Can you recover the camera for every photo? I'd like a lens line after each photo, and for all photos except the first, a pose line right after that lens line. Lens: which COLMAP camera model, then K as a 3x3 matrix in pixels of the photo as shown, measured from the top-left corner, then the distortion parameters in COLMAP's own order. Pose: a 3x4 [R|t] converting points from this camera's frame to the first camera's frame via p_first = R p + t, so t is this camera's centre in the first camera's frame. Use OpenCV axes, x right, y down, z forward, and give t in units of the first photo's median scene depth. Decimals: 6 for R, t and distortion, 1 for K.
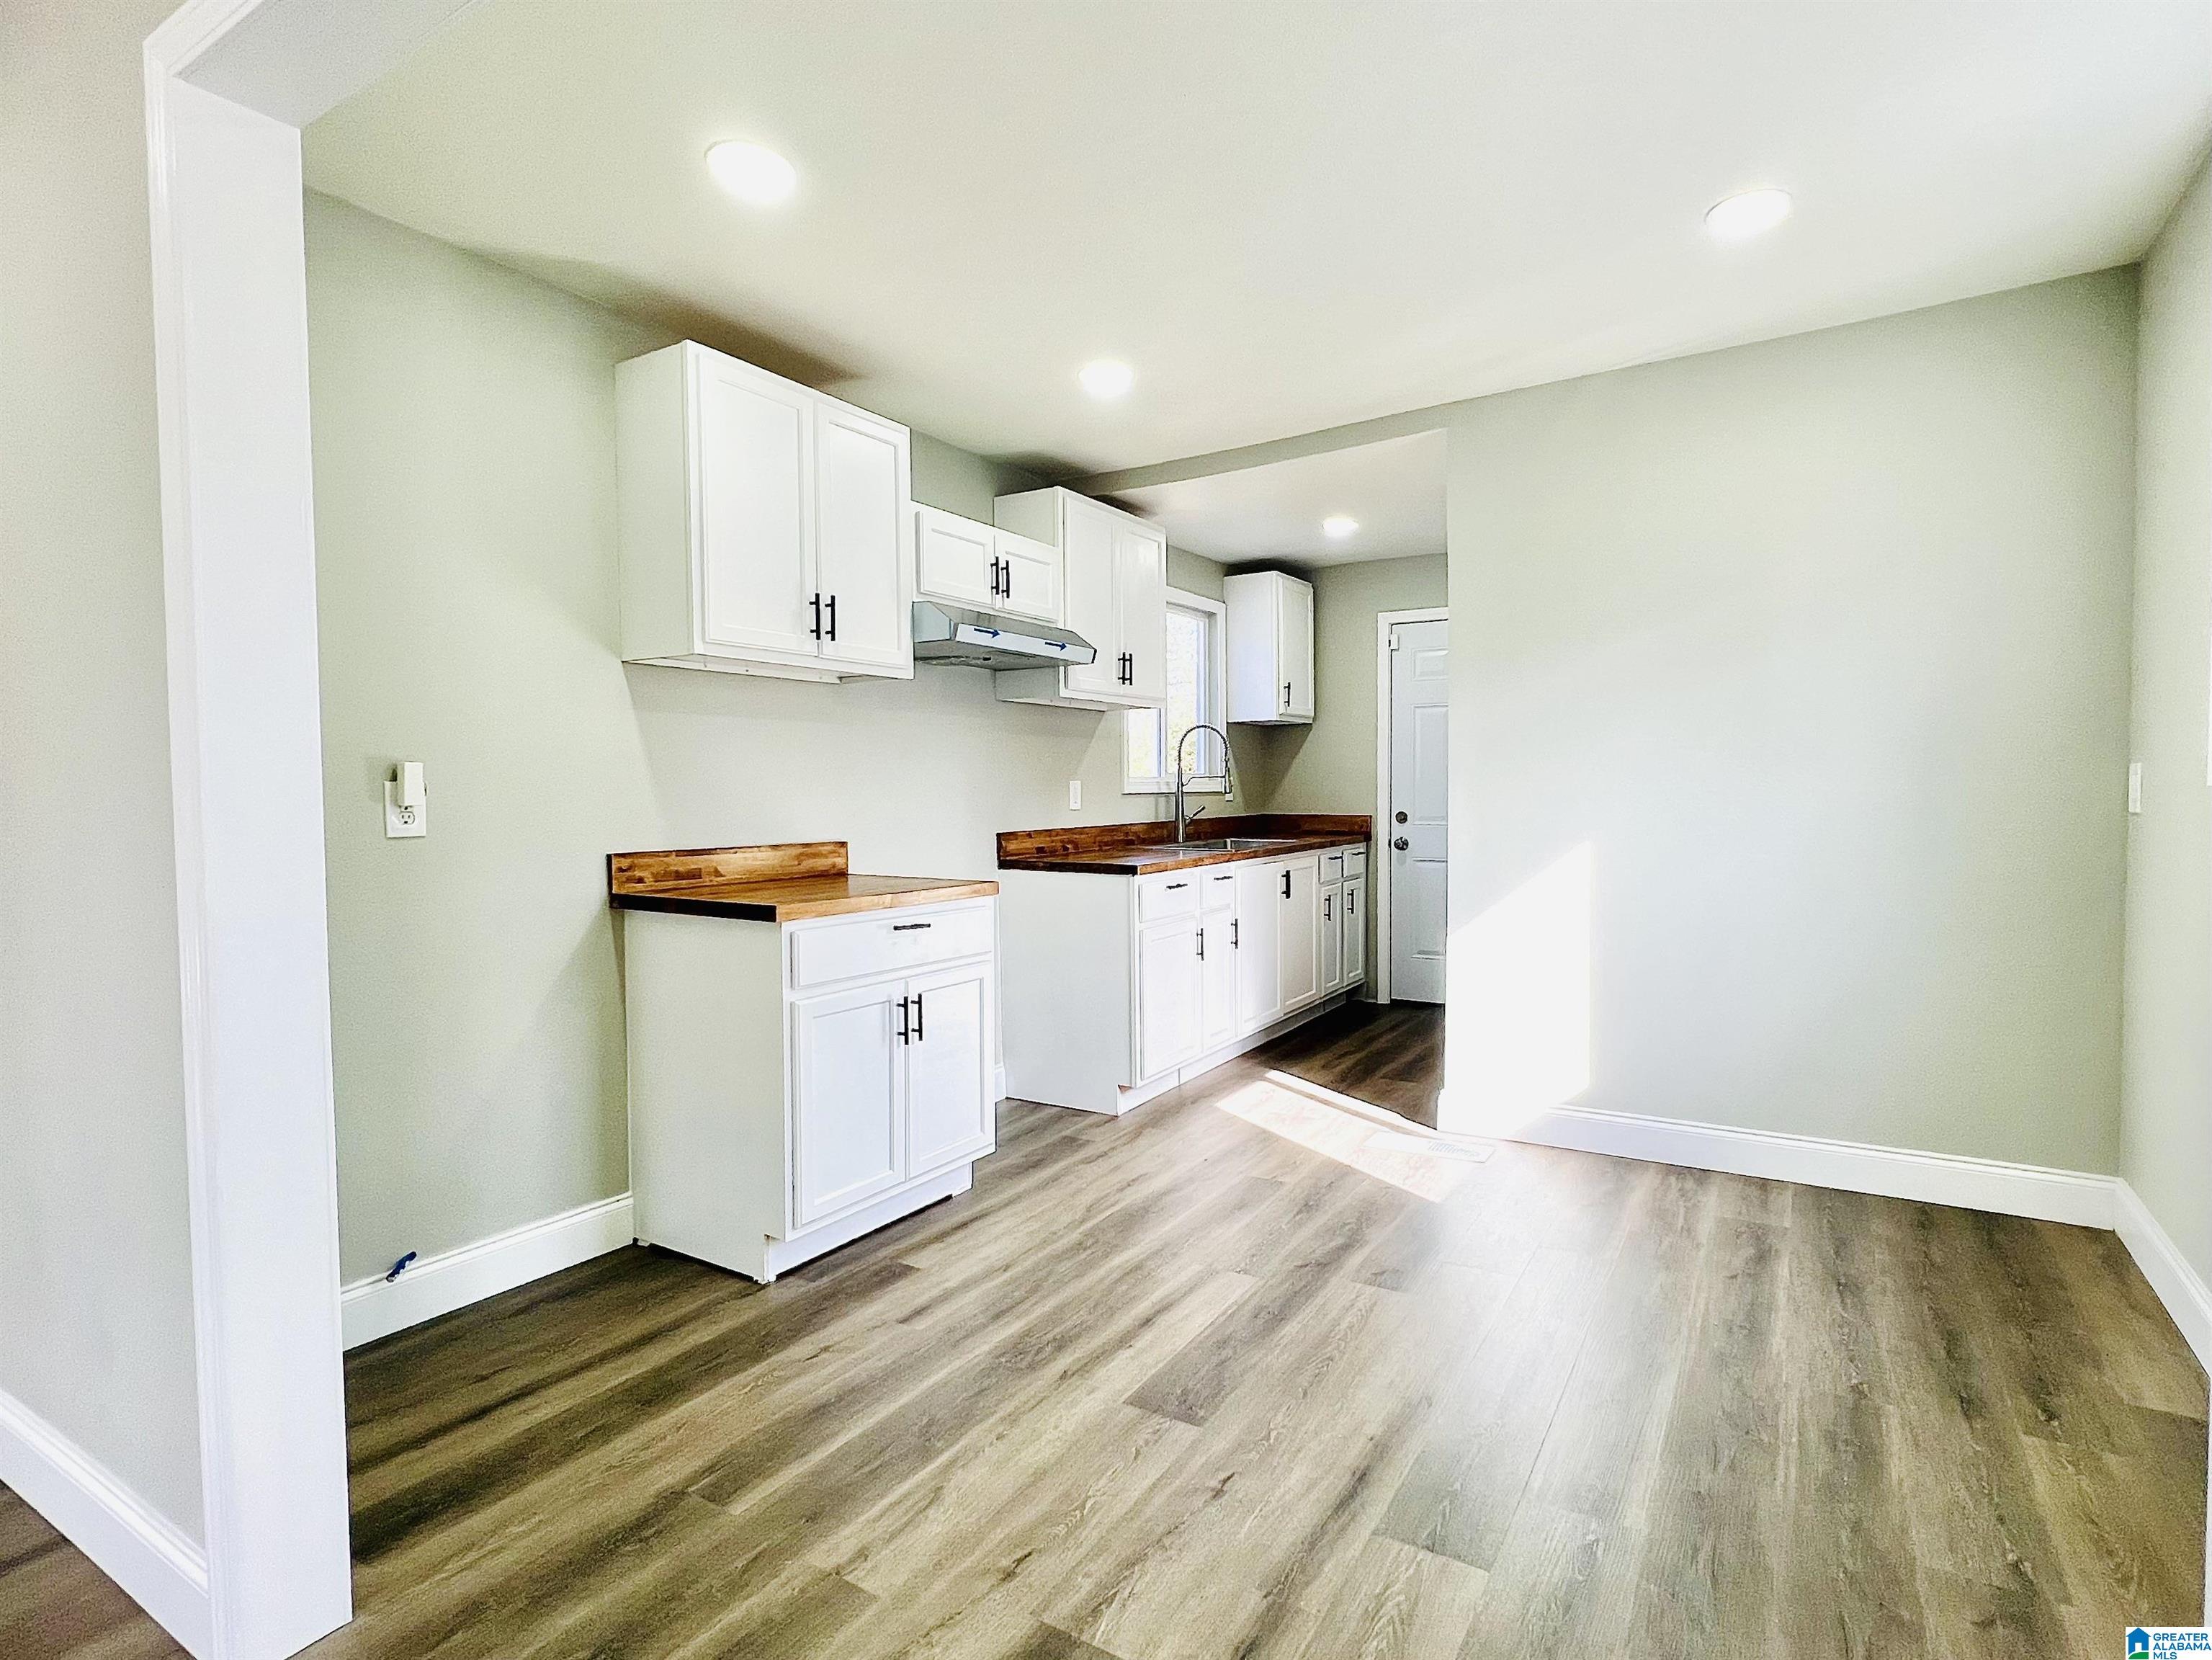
lens RADIAL K [[1115.9, 0, 1137.9], [0, 1115.9, 834.0], [0, 0, 1]] dist [-0.004581, -0.000460]
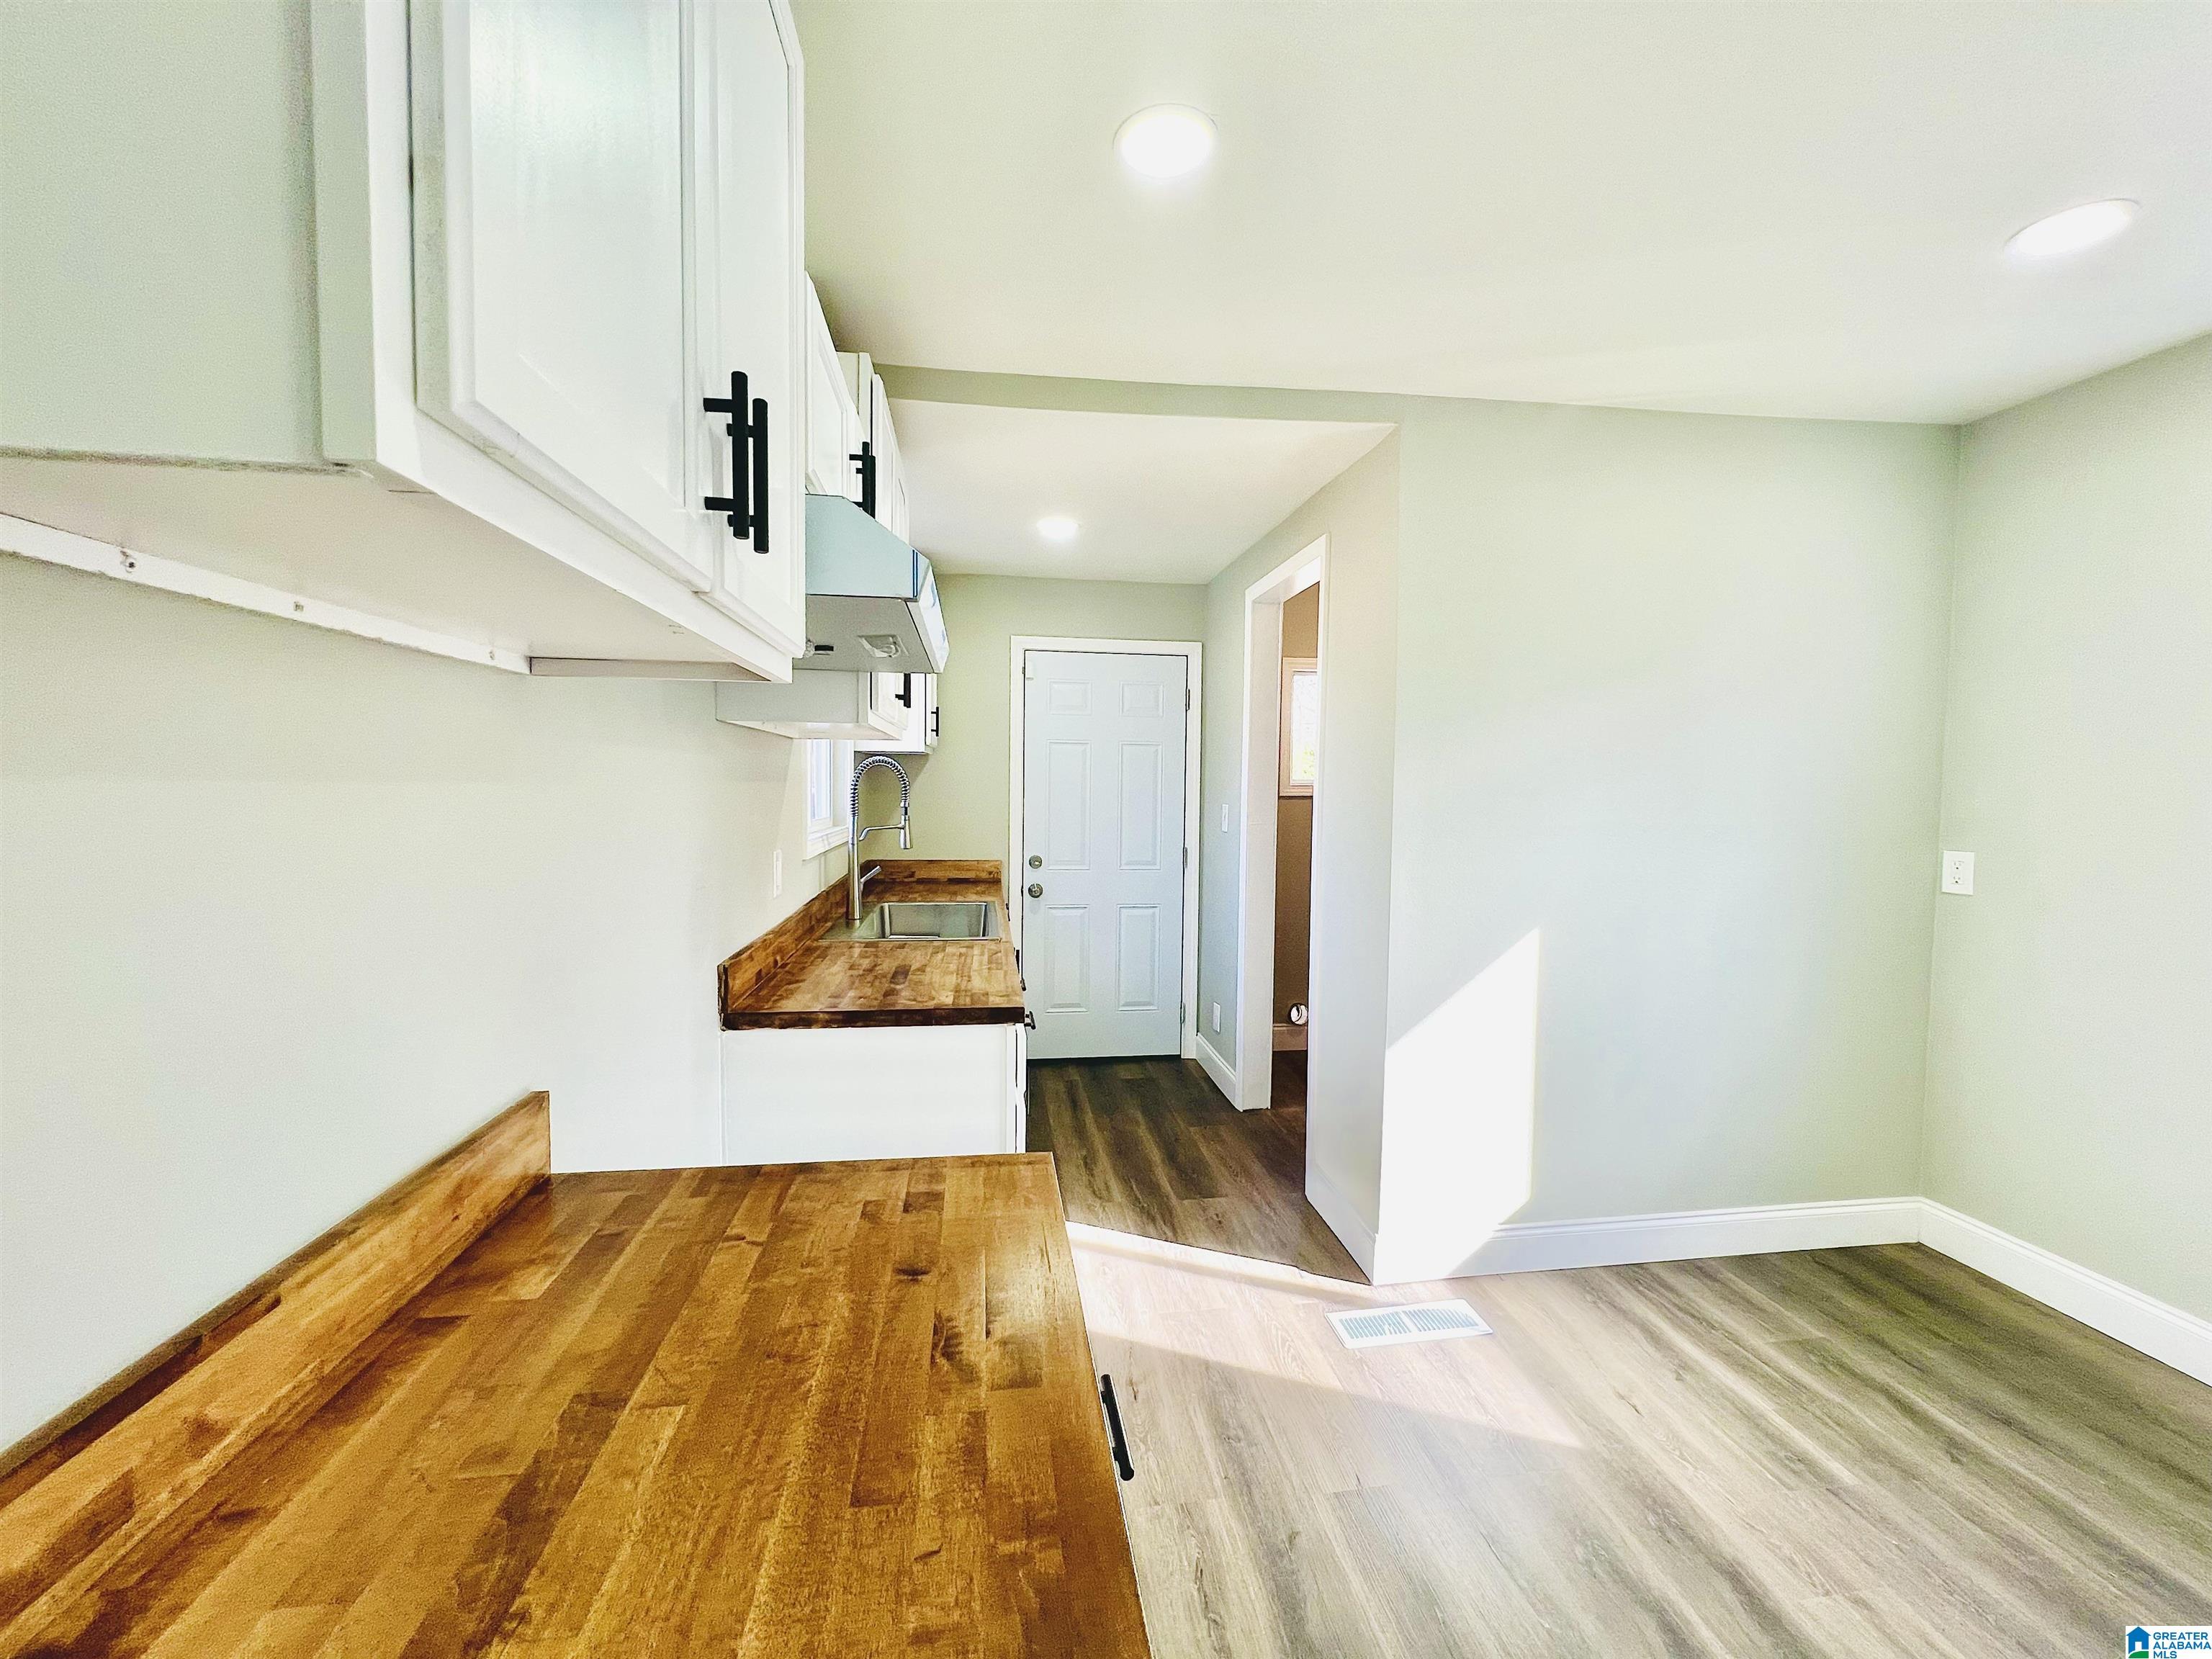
lens RADIAL K [[903.8, 0, 1122.2], [0, 903.8, 824.7], [0, 0, 1]] dist [0.004289, 0.000312]
pose [[0.762606, -0.013490, 0.646723, -0.283316], [0.009974, 0.999909, 0.009096, -0.077602], [-0.646787, -0.000486, 0.762671, 0.582565]]
